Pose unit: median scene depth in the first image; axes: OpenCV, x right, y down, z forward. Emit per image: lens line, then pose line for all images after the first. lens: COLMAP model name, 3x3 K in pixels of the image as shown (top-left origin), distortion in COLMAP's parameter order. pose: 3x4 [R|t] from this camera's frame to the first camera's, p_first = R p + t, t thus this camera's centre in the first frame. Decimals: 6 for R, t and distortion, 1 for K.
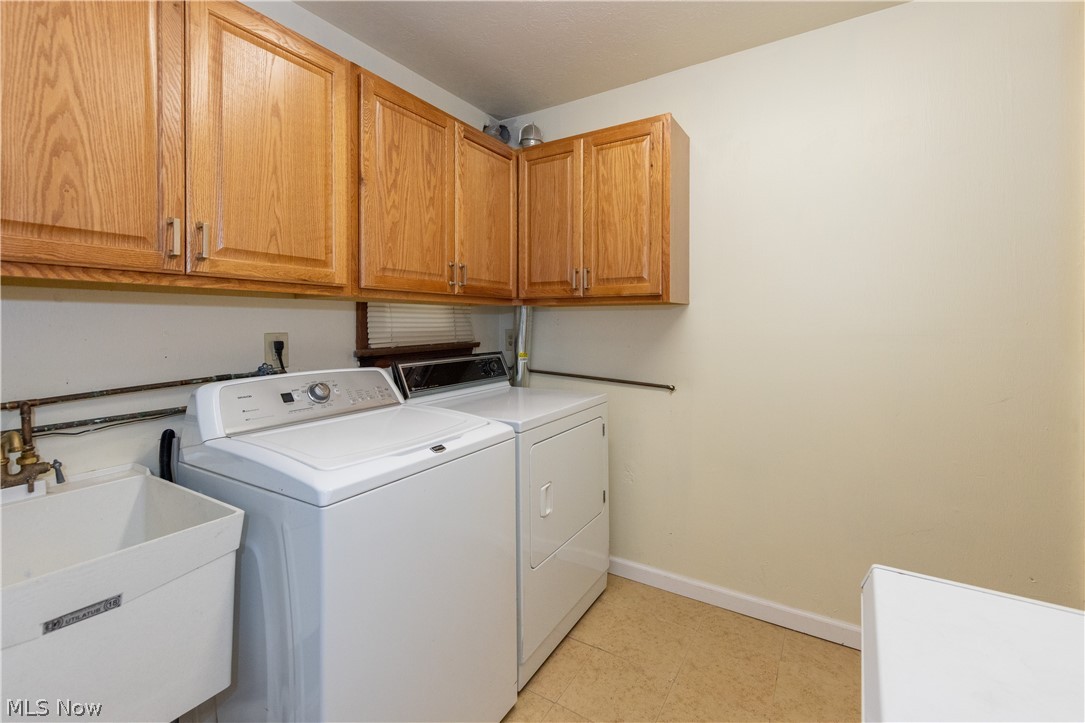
lens RADIAL K [[442.5, 0, 561.3], [0, 442.5, 325.6], [0, 0, 1]] dist [-0.000197, 0.000475]
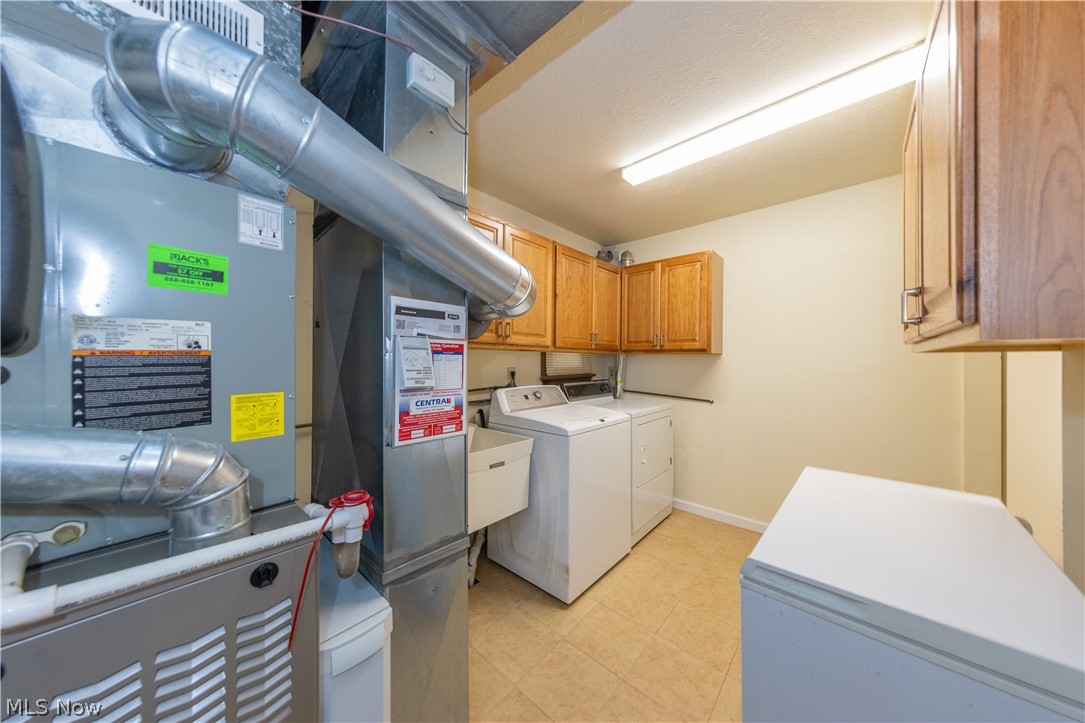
lens RADIAL K [[348.1, 0, 544.3], [0, 348.1, 358.7], [0, 0, 1]] dist [0.001889, -0.000113]
pose [[0.983456, 0.009719, -0.180885, -0.165777], [-0.011552, 0.999892, -0.009081, -0.009680], [0.180778, 0.011020, 0.983462, -0.514793]]
